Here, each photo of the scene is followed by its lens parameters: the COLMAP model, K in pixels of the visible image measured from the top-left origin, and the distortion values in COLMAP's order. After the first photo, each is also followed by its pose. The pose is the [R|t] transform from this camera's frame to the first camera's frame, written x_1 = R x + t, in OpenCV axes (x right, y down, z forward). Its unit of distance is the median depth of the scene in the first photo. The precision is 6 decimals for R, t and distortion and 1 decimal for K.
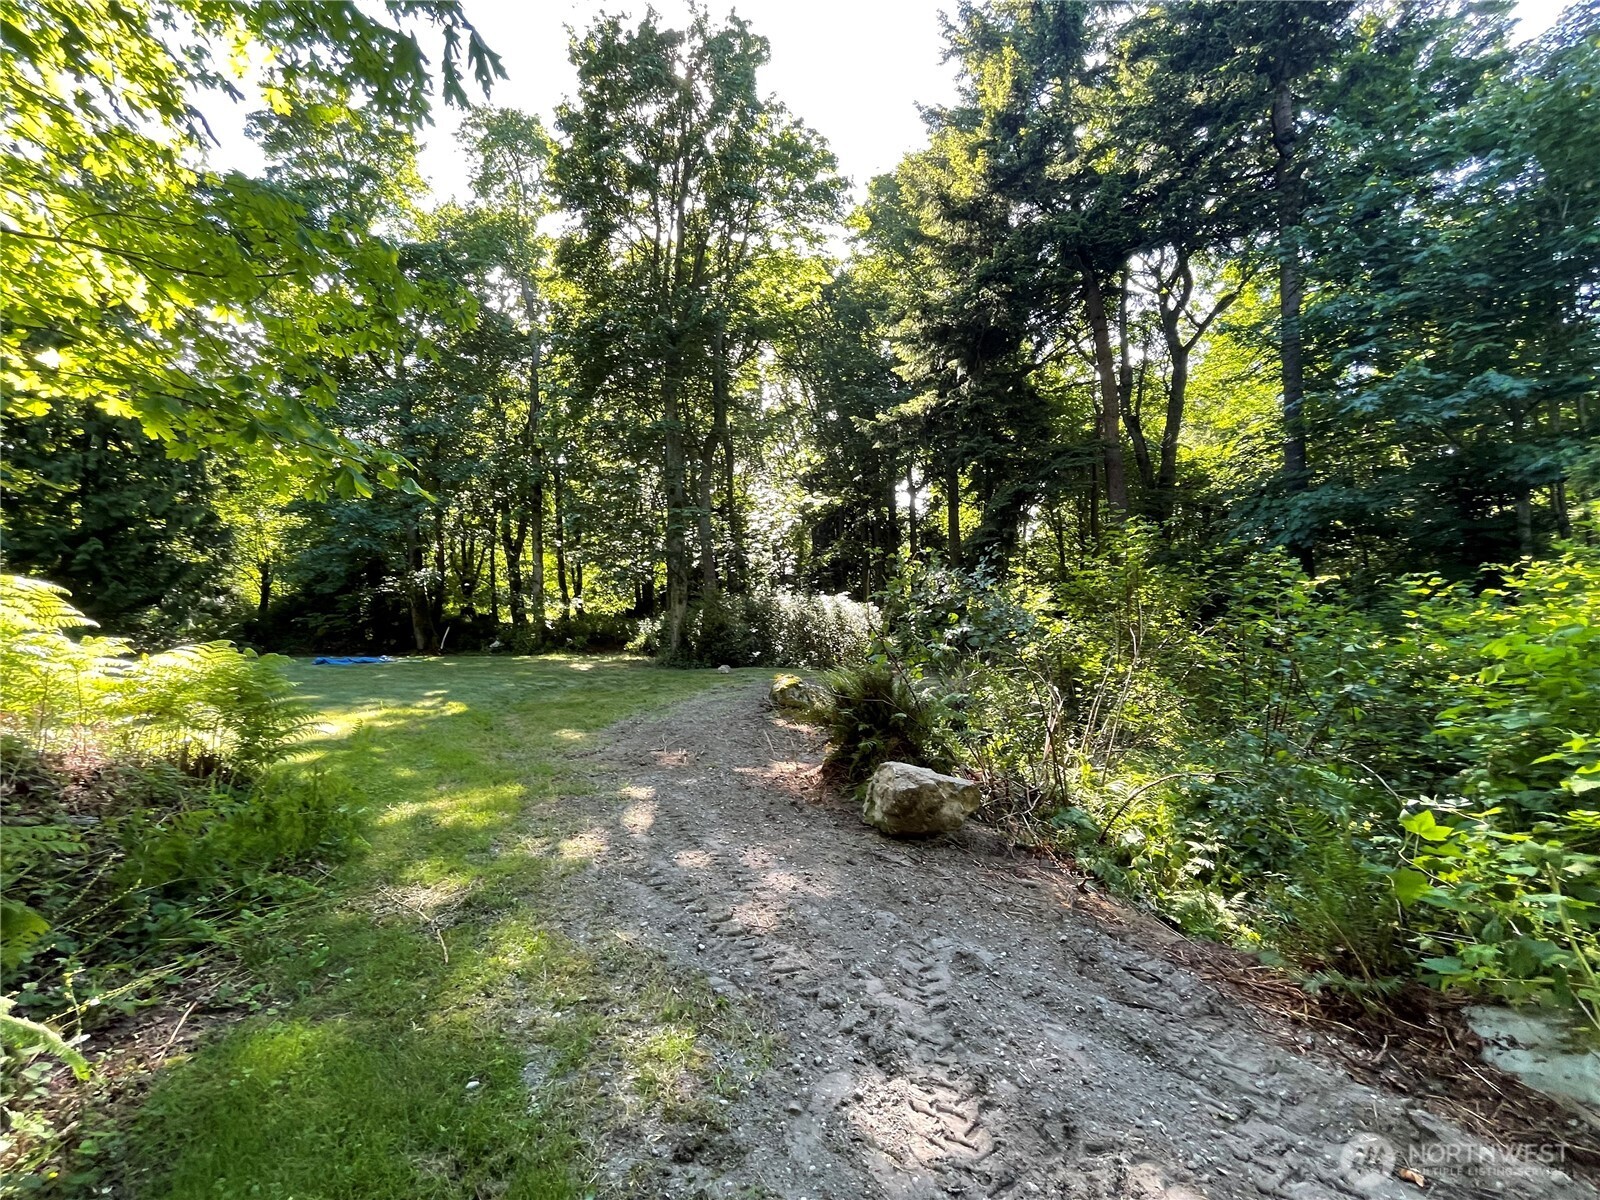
lens RADIAL K [[650.8, 0, 812.7], [0, 650.8, 605.5], [0, 0, 1]] dist [-0.004740, 0.000962]
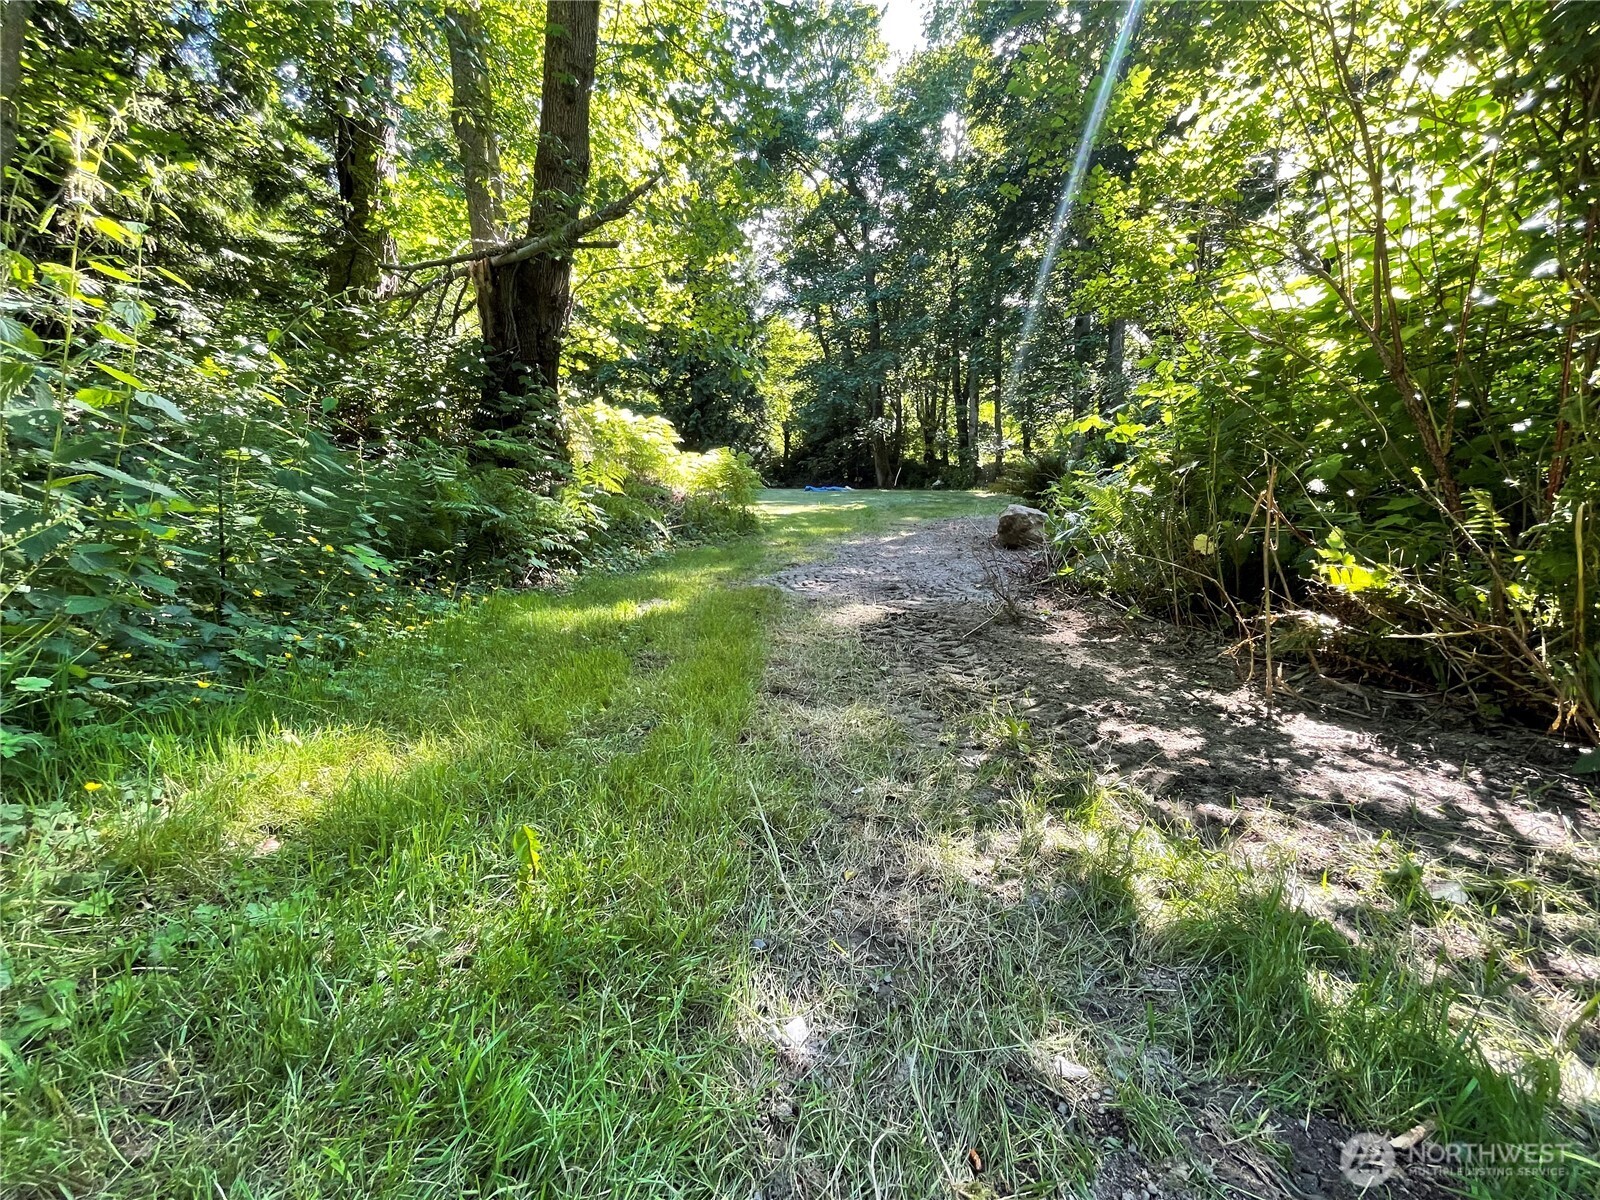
lens RADIAL K [[650.8, 0, 799.1], [0, 650.8, 591.4], [0, 0, 1]] dist [-0.004740, 0.000962]
pose [[0.767117, 0.108917, -0.632194, 0.080016], [0.025198, 0.979605, 0.199346, 0.012711], [0.641012, -0.168852, 0.748727, -0.060269]]
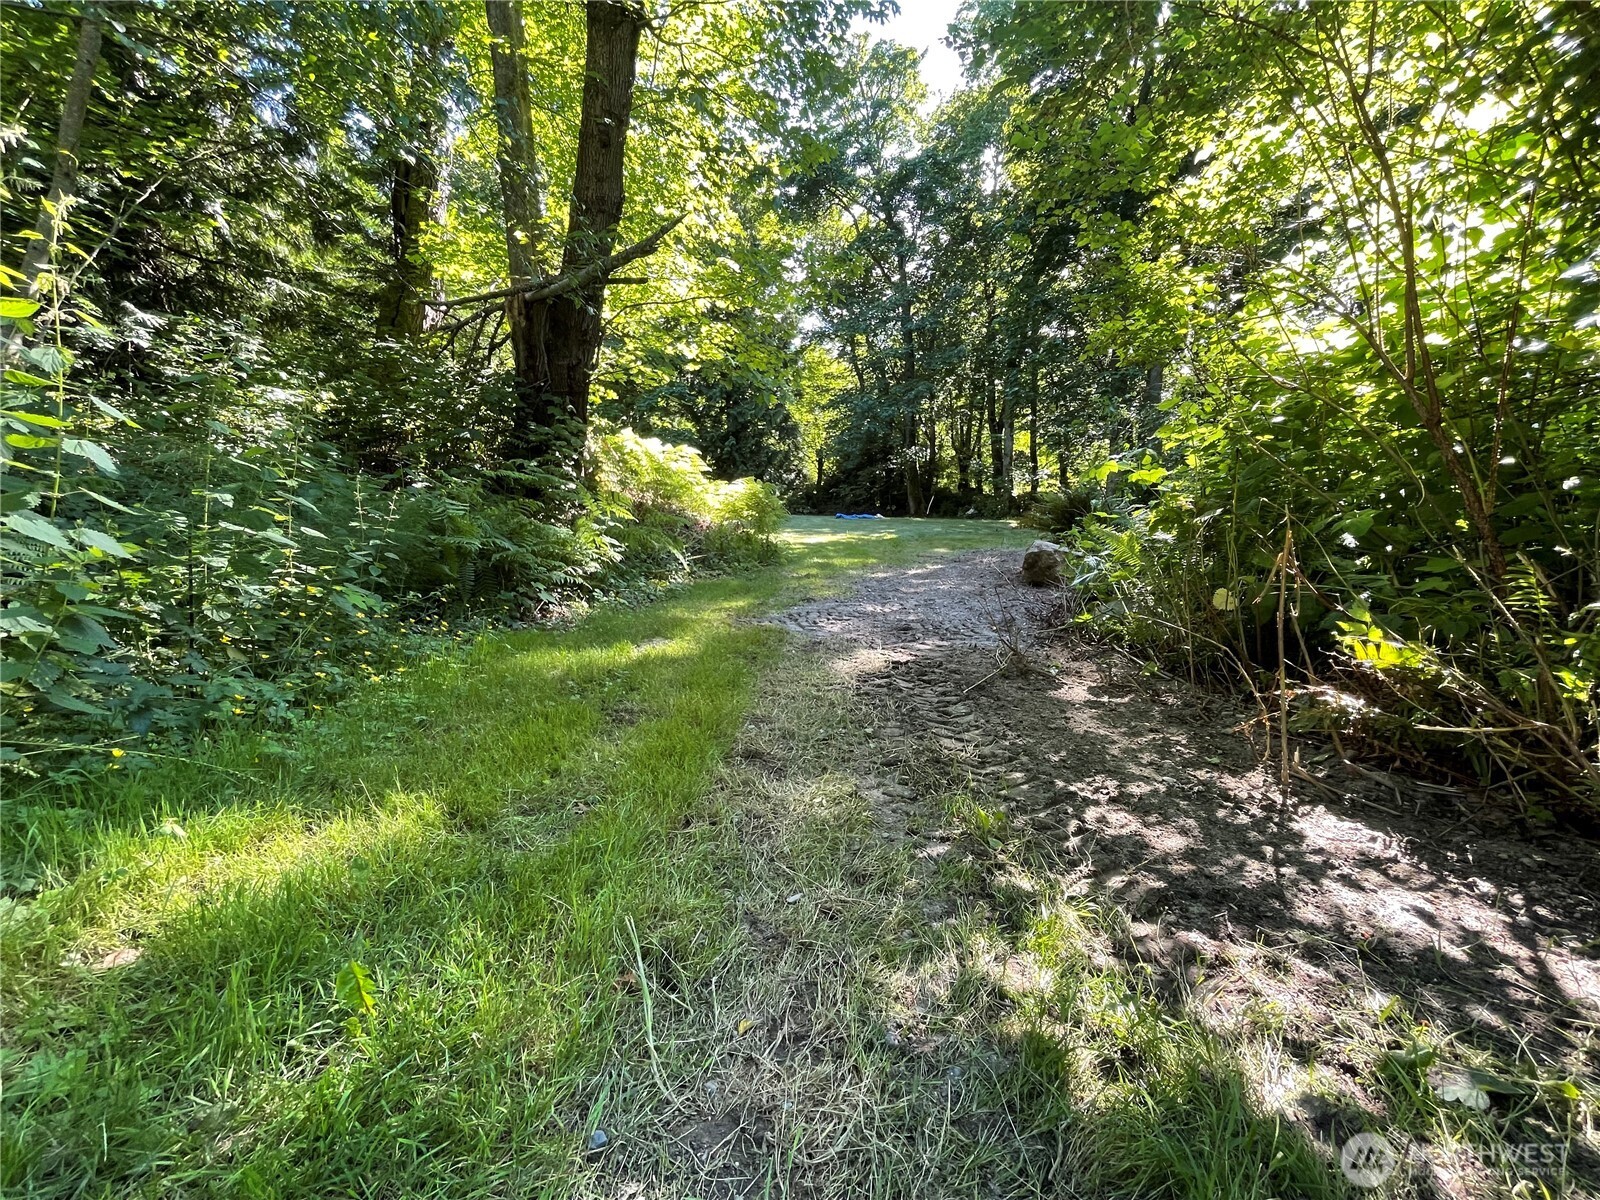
lens RADIAL K [[650.8, 0, 799.2], [0, 650.8, 591.0], [0, 0, 1]] dist [-0.004740, 0.000962]
pose [[0.732796, 0.099112, -0.673191, 0.081046], [0.013244, 0.987070, 0.159739, 0.011173], [0.680319, -0.125972, 0.722009, -0.056292]]
